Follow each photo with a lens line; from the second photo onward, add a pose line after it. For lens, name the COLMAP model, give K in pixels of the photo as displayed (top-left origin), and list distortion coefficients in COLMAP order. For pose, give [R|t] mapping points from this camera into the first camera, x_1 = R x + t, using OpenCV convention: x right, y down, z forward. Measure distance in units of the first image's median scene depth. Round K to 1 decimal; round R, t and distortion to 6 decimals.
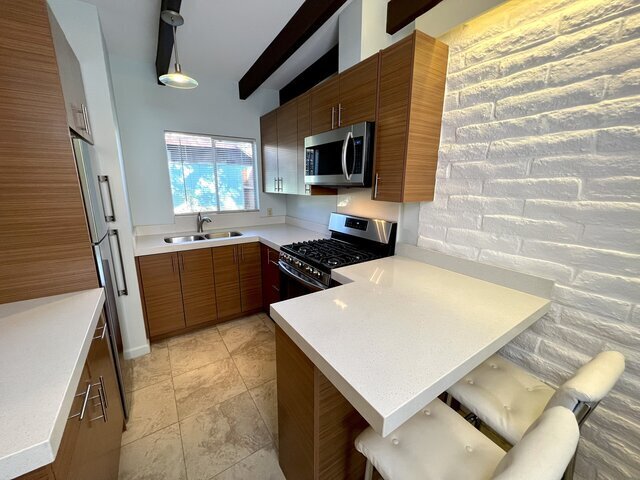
lens RADIAL K [[259.1, 0, 321.5], [0, 259.1, 238.8], [0, 0, 1]] dist [-0.003021, -0.000330]
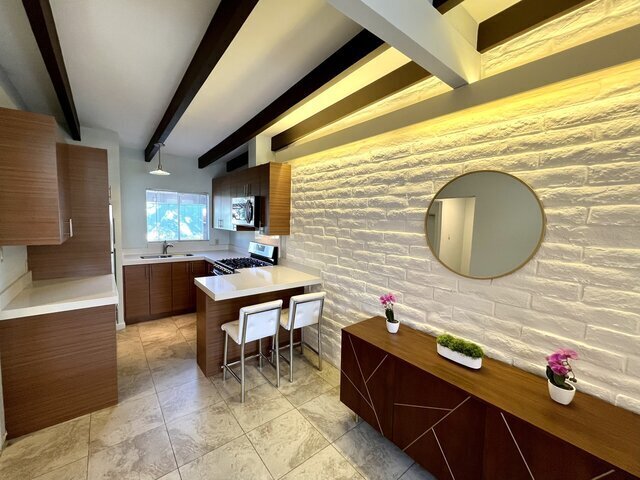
lens RADIAL K [[259.1, 0, 317.3], [0, 259.1, 240.9], [0, 0, 1]] dist [-0.003021, -0.000330]
pose [[0.995557, 0.016749, 0.092657, 0.465421], [-0.005054, 0.992139, -0.125037, 0.144186], [-0.094023, 0.124013, 0.987816, -0.985359]]
